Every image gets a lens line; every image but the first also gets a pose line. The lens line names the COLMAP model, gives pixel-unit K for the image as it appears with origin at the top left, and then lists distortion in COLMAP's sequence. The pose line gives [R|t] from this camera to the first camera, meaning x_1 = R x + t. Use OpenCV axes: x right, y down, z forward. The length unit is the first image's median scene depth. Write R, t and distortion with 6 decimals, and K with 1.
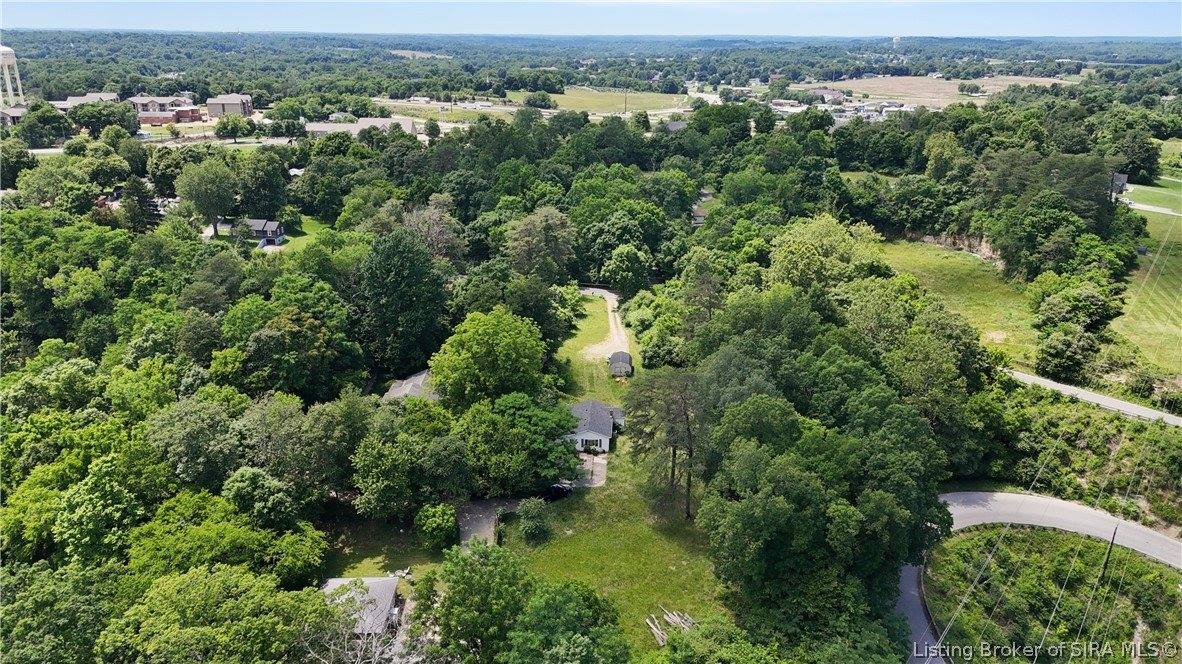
lens RADIAL K [[865.7, 0, 596.5], [0, 865.7, 335.6], [0, 0, 1]] dist [0.070315, -0.063218]
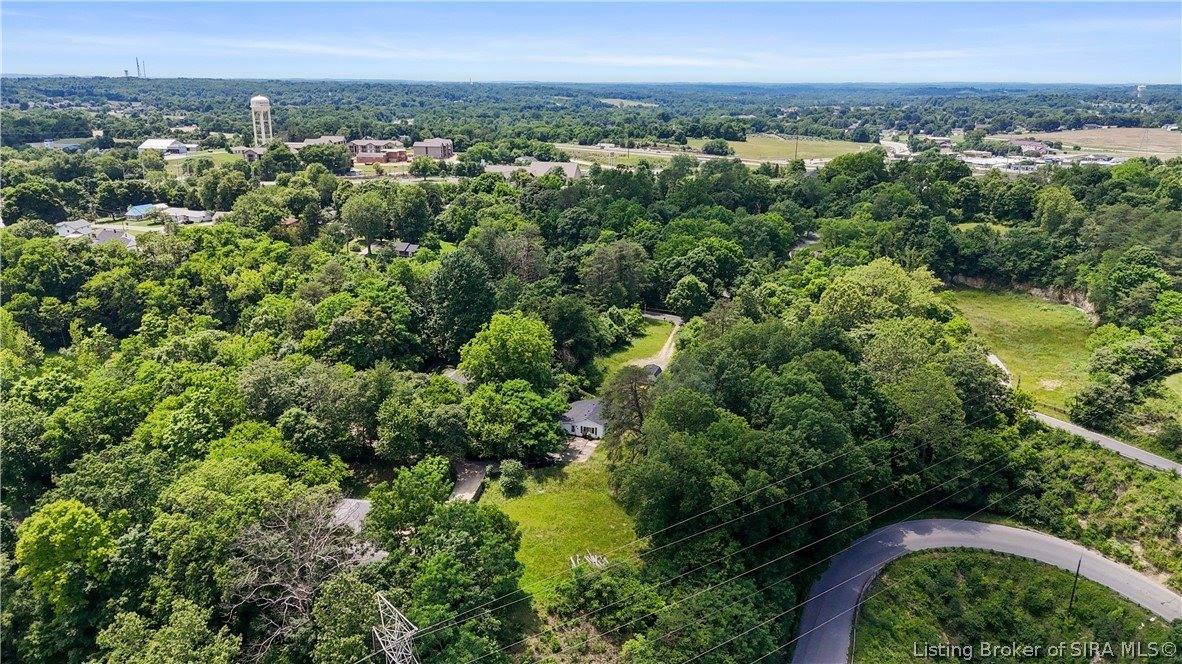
lens RADIAL K [[865.7, 0, 596.5], [0, 865.7, 335.6], [0, 0, 1]] dist [0.070315, -0.063218]
pose [[0.972327, 0.066383, -0.223996, 0.198343], [-0.077475, 0.996147, -0.041089, 0.031444], [0.220406, 0.057306, 0.973723, -0.129798]]
